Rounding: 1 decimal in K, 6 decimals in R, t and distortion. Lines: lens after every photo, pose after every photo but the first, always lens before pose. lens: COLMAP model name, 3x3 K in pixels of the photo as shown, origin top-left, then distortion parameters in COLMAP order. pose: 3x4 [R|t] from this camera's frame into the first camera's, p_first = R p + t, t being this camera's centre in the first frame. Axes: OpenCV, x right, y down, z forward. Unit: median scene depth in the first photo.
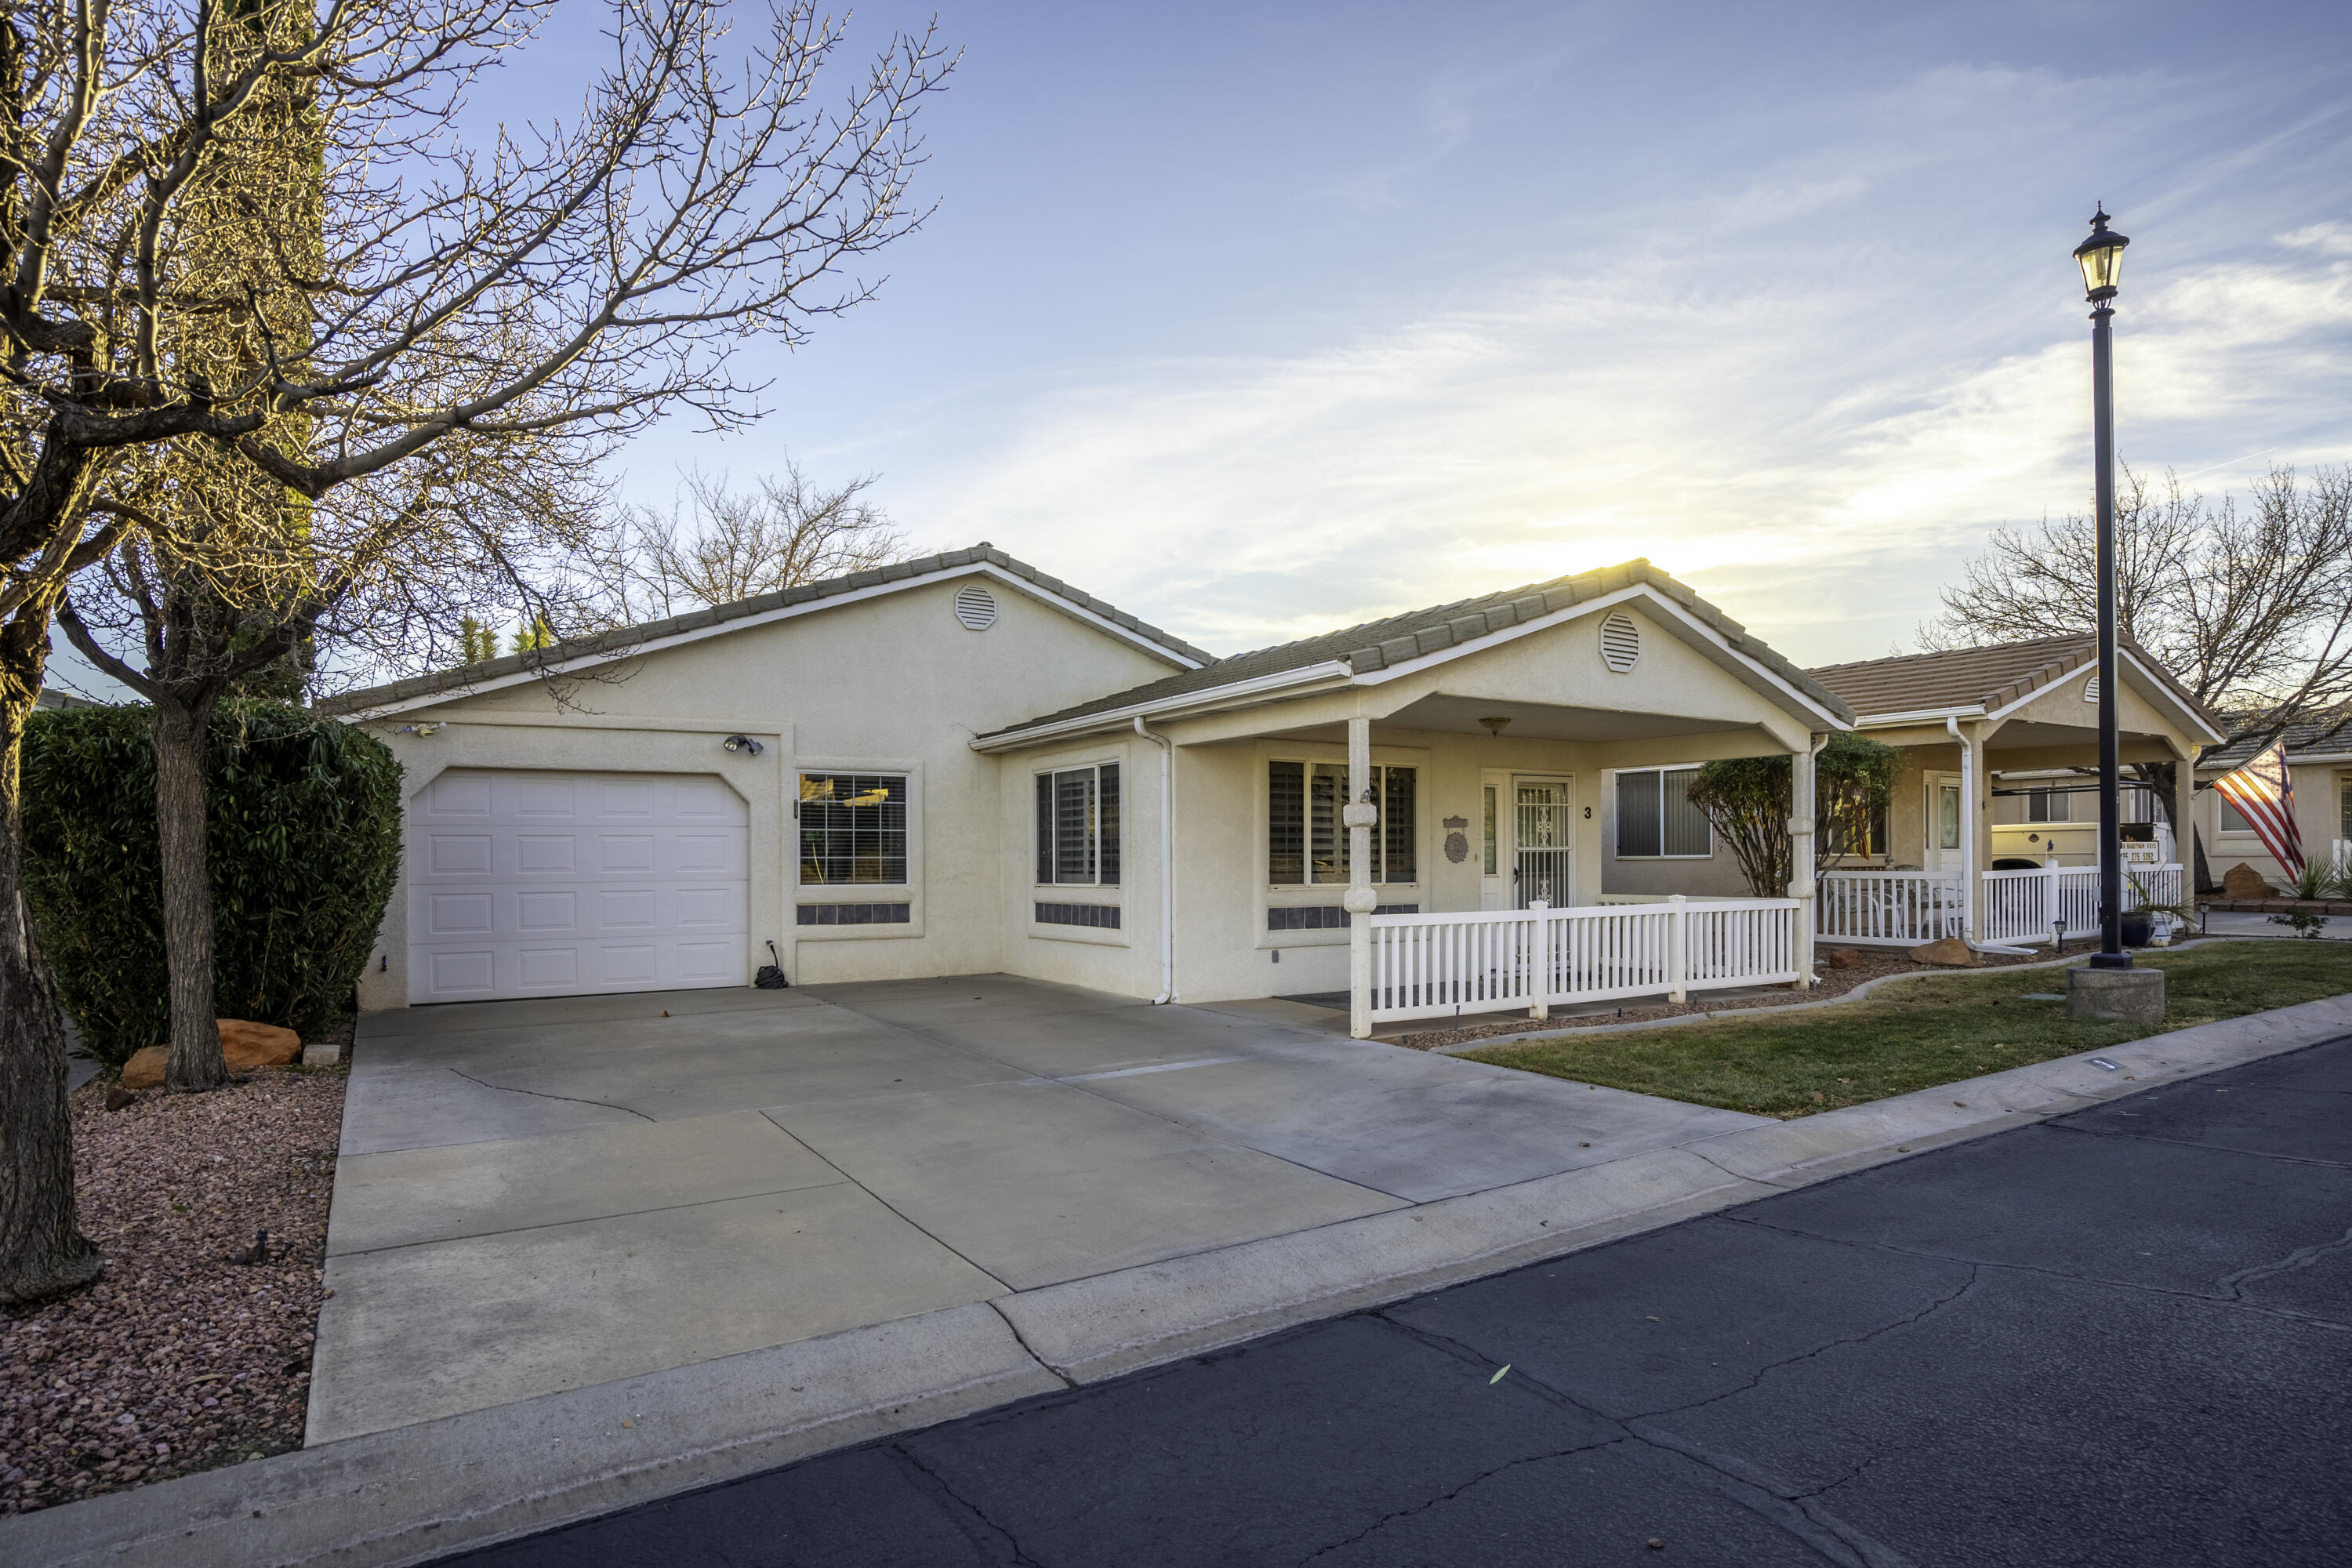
lens RADIAL K [[1282.5, 0, 1166.2], [0, 1282.5, 890.5], [0, 0, 1]] dist [-0.033131, 0.000186]
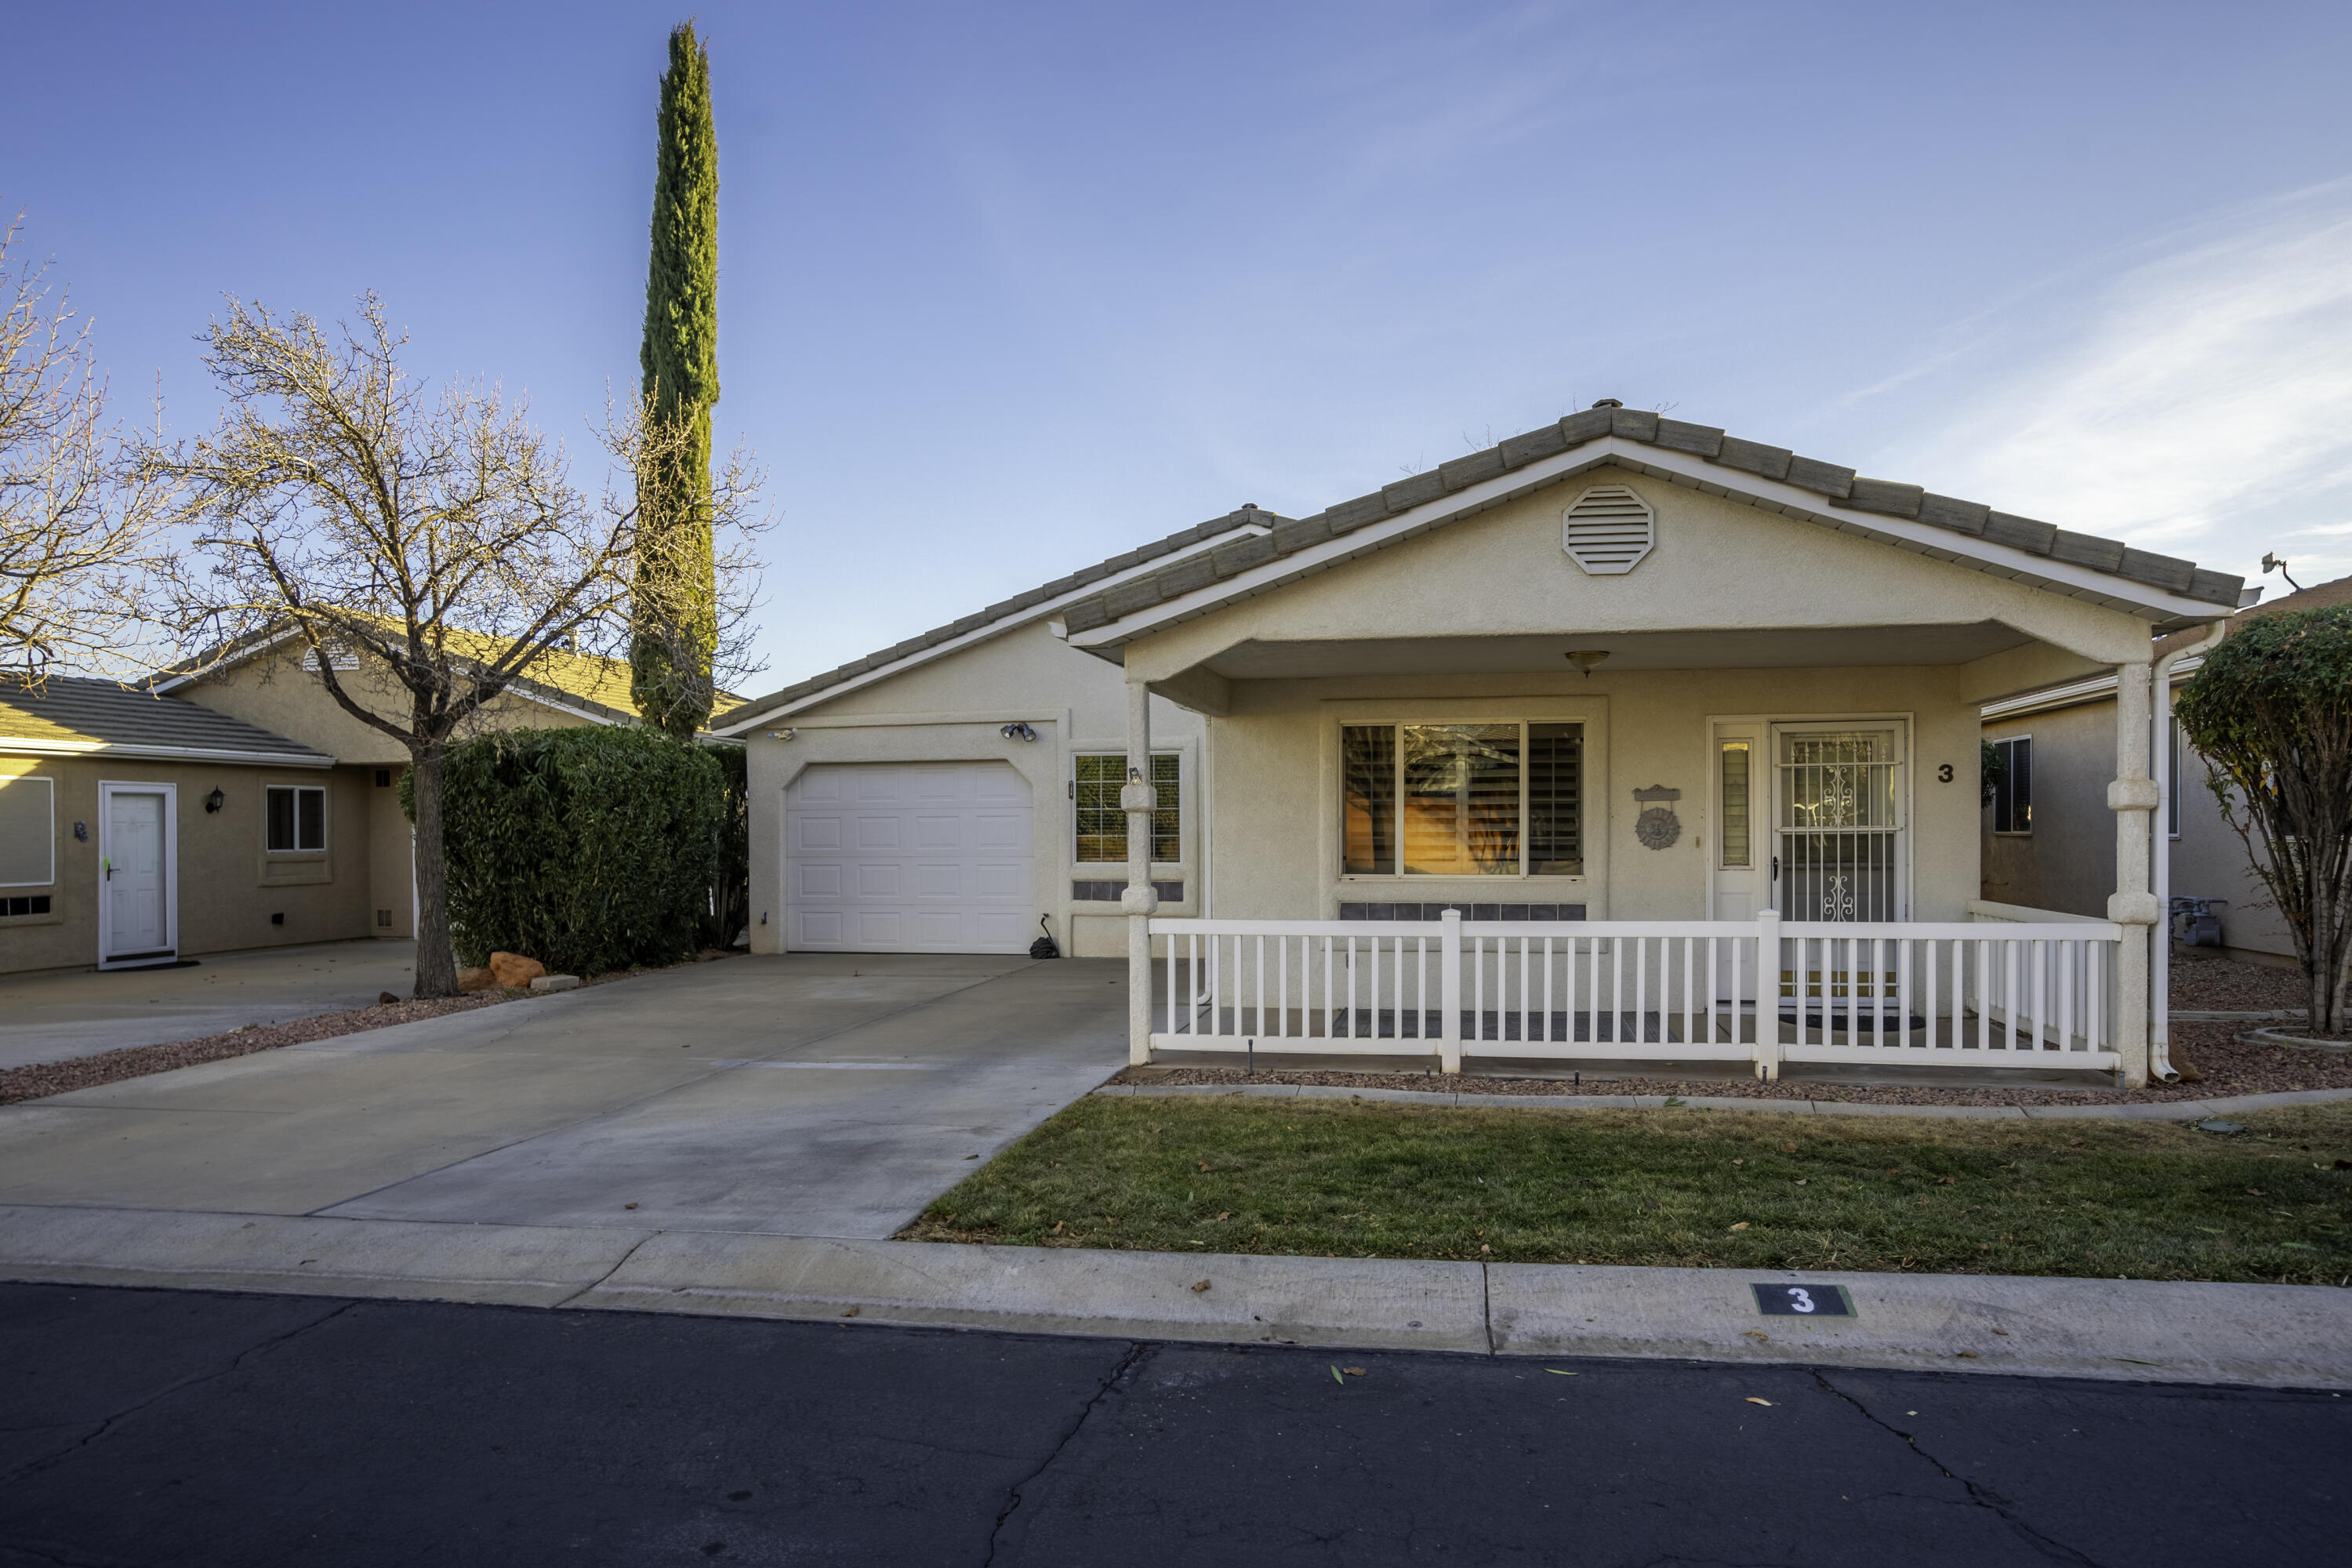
lens RADIAL K [[1324.6, 0, 1253.2], [0, 1324.6, 869.0], [0, 0, 1]] dist [-0.044355, 0.030937]
pose [[0.739099, 0.023770, -0.673178, 0.605897], [-0.014391, 0.999706, 0.019500, -0.023771], [0.673443, -0.004725, 0.739224, 0.317854]]
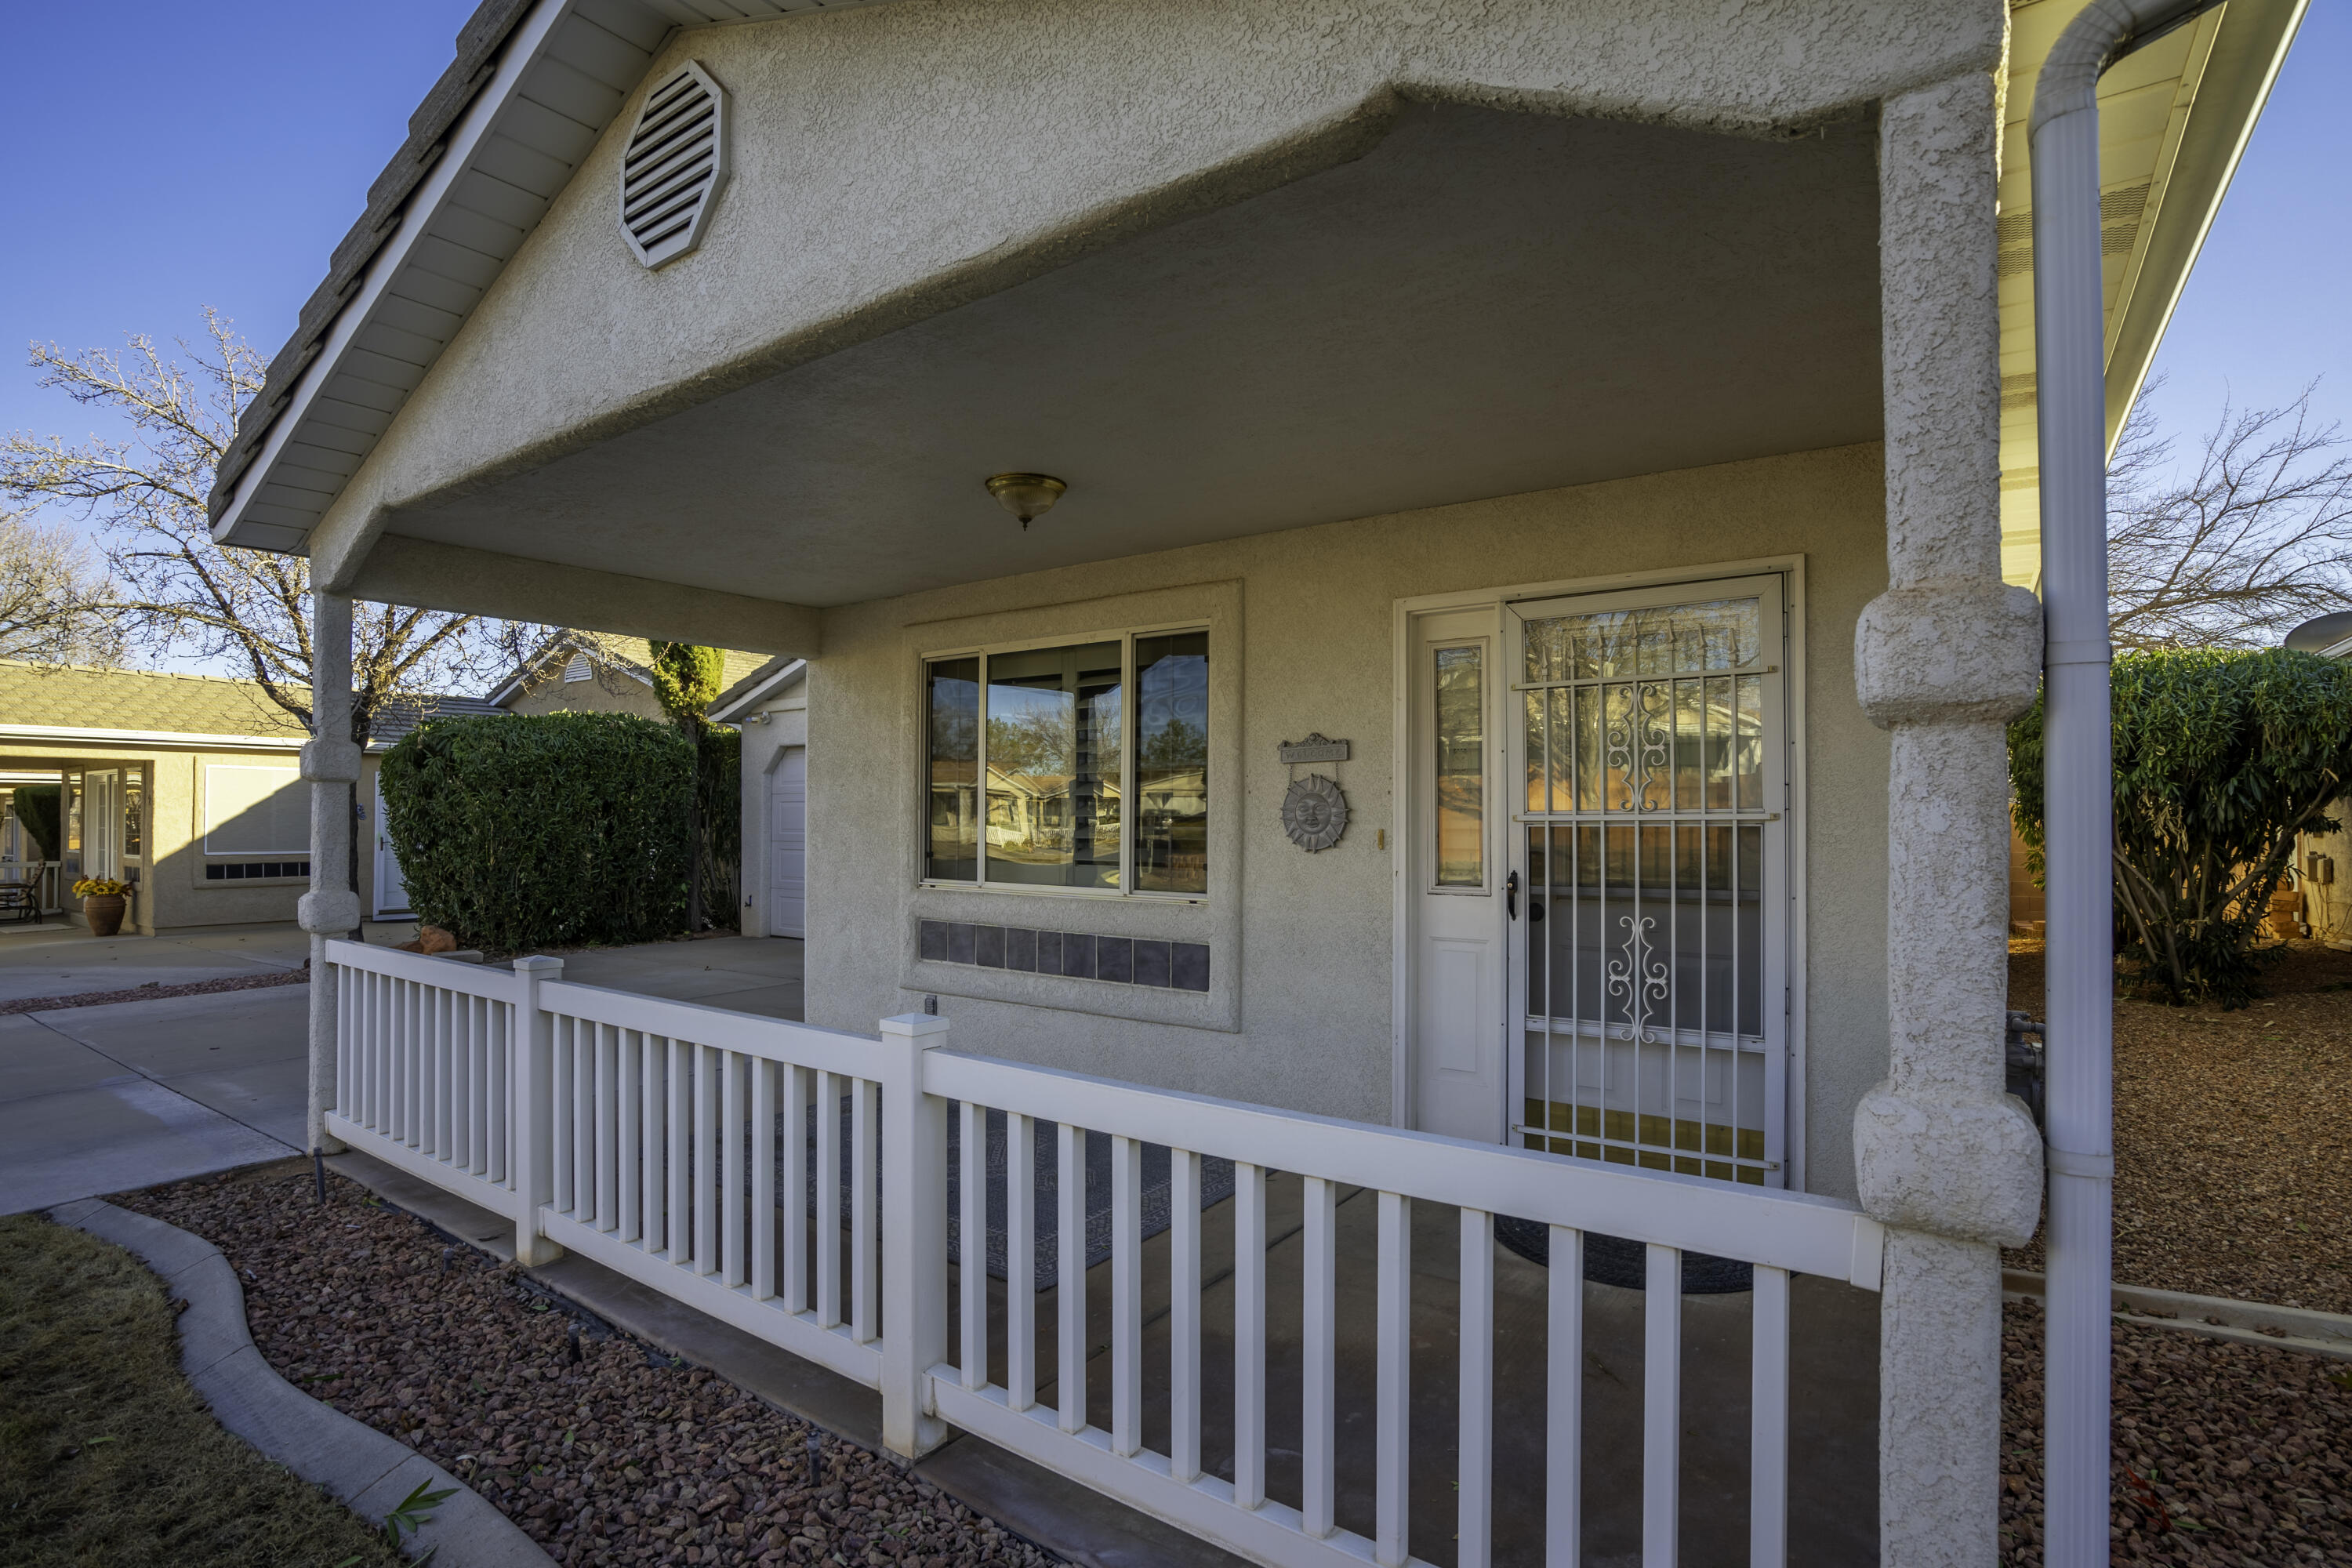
lens RADIAL K [[1135.5, 0, 1183.8], [0, 1135.5, 819.1], [0, 0, 1]] dist [-0.061551, 0.019453]
pose [[0.385089, 0.008220, -0.922843, 0.577110], [-0.025023, 0.999686, -0.001538, -0.032702], [0.922540, 0.023685, 0.385174, 0.894557]]
